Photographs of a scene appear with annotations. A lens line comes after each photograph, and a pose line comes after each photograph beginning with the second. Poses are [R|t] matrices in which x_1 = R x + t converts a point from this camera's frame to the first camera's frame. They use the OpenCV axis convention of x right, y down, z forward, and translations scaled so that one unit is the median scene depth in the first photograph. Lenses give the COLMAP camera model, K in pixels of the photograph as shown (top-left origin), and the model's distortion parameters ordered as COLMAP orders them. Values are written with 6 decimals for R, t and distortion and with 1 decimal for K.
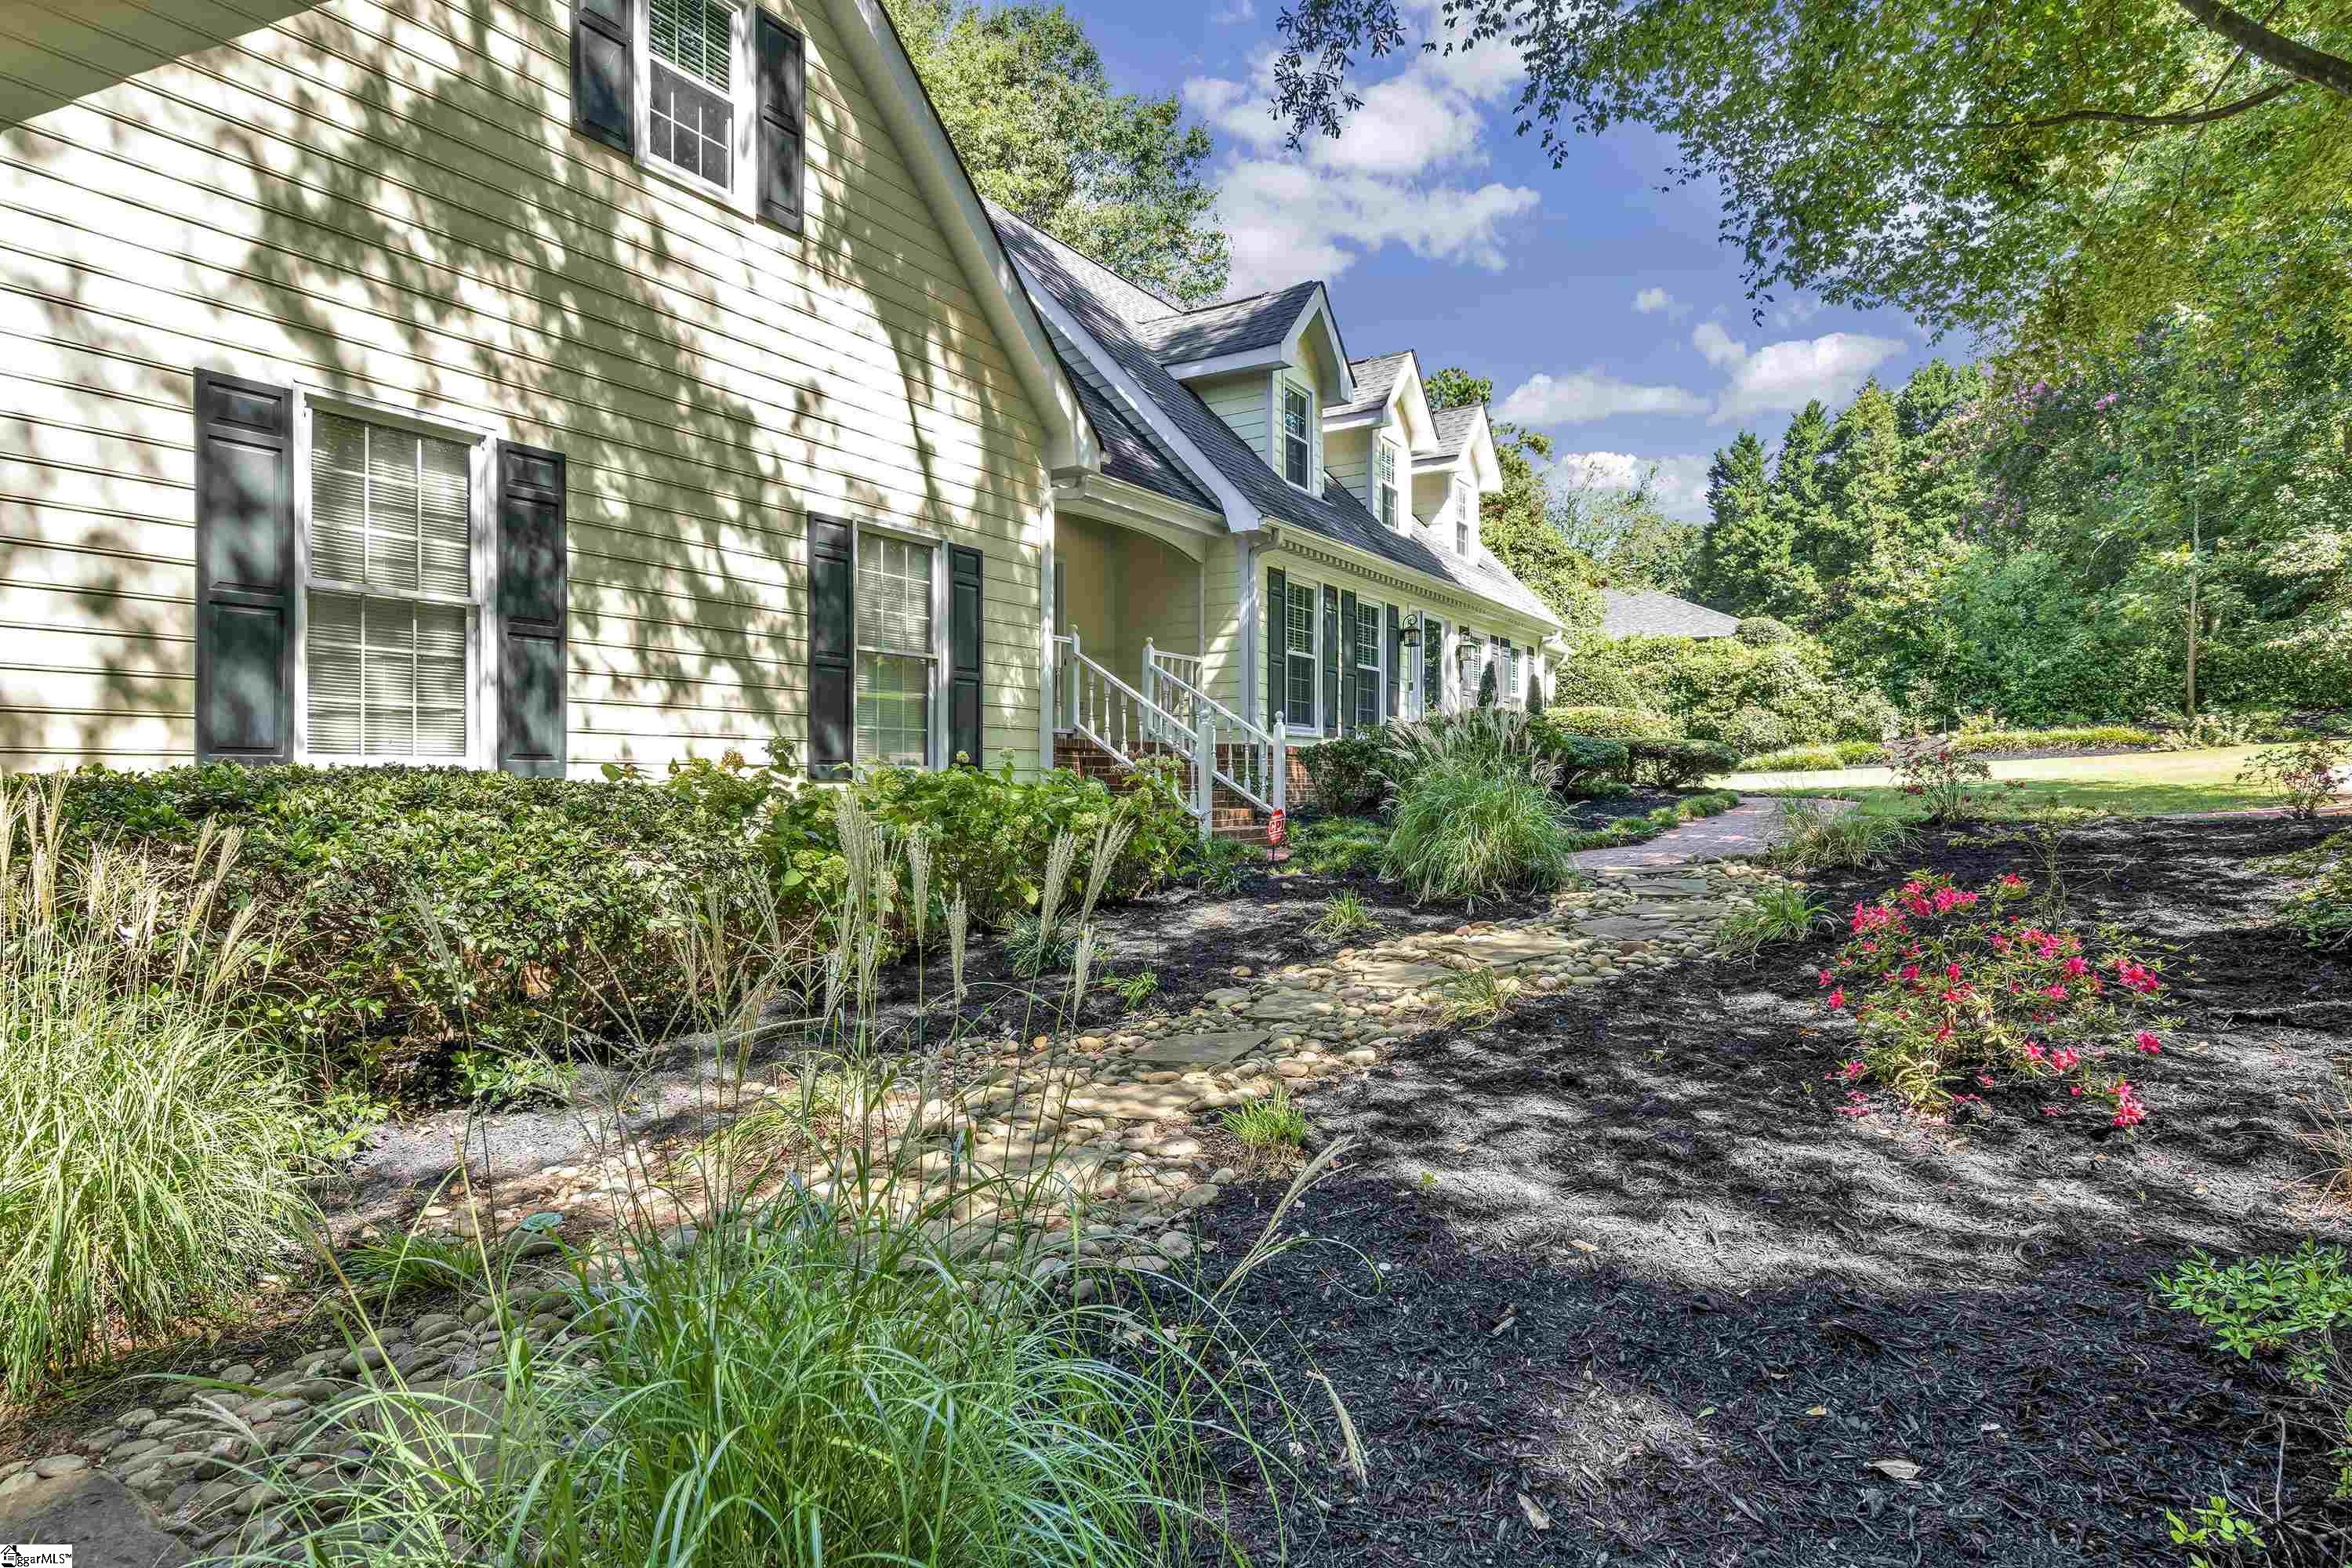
lens RADIAL K [[1285.8, 0, 1175.8], [0, 1285.8, 800.3], [0, 0, 1]] dist [0.005919, 0.001158]
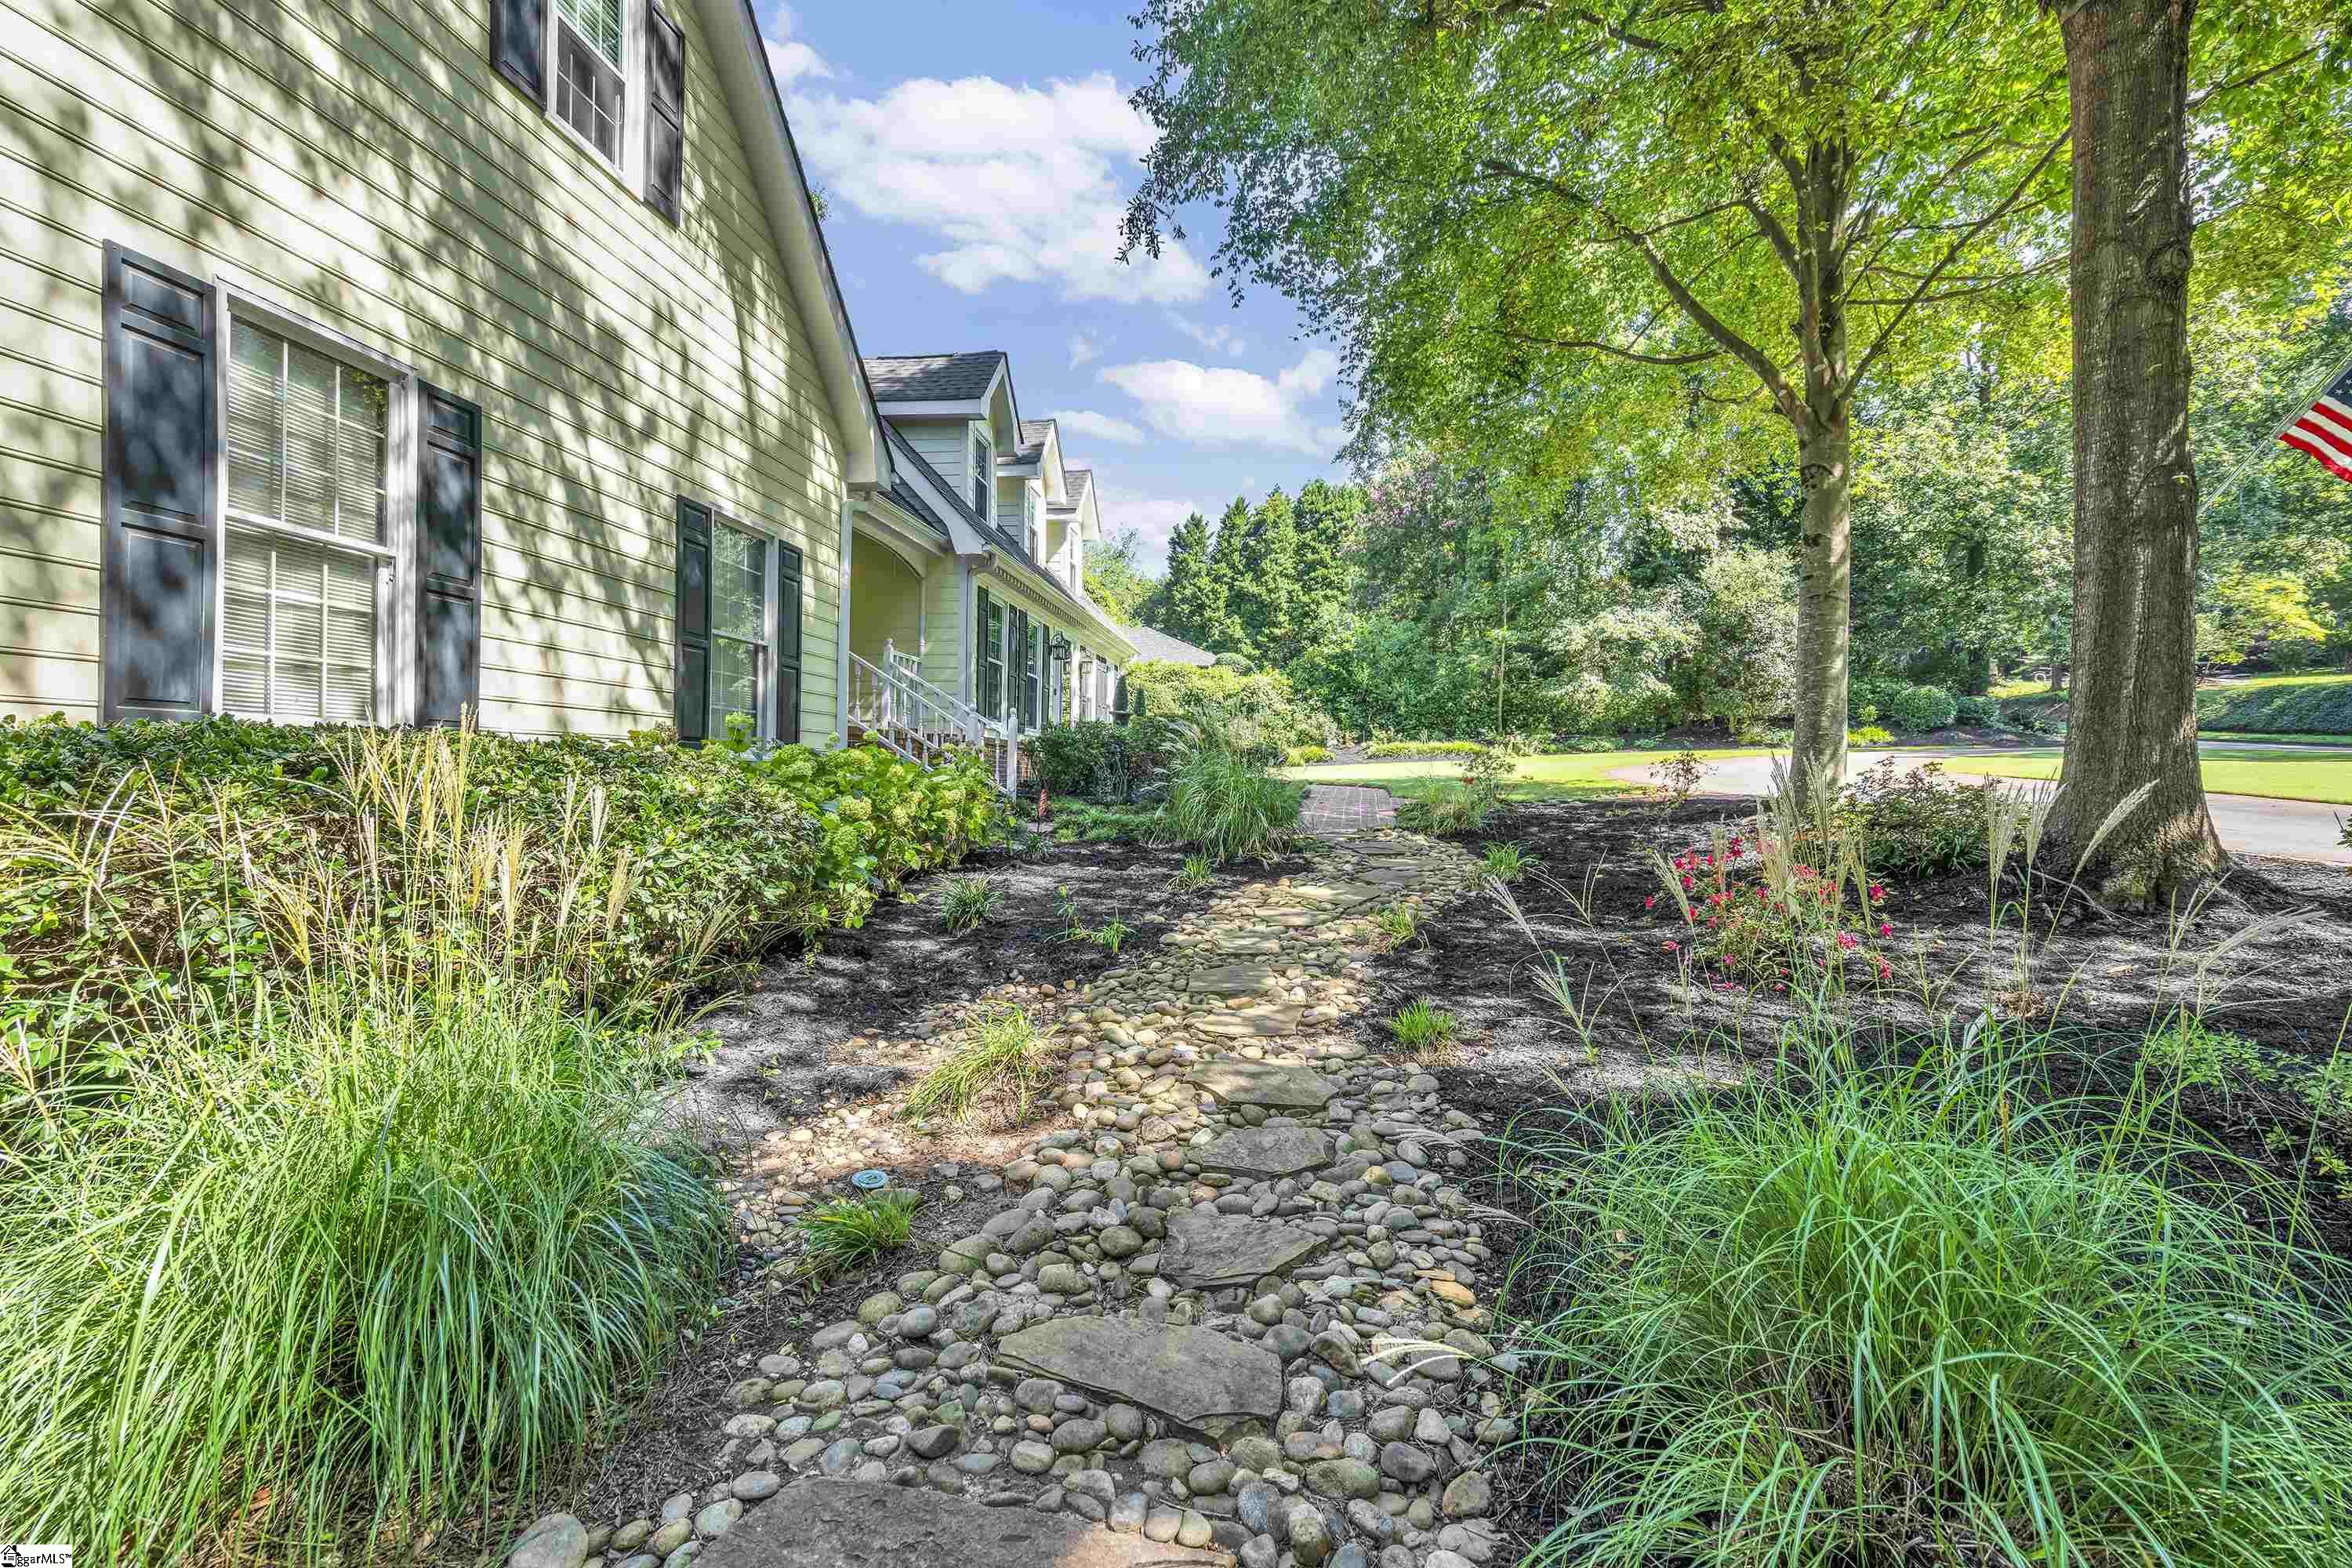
lens RADIAL K [[1053.3, 0, 1183.2], [0, 1053.3, 787.5], [0, 0, 1]] dist [-0.002368, 0.000315]
pose [[0.905073, 0.011861, 0.425091, -0.151391], [-0.012747, 0.999918, -0.000760, 0.003101], [-0.425065, -0.004731, 0.905150, 0.033824]]
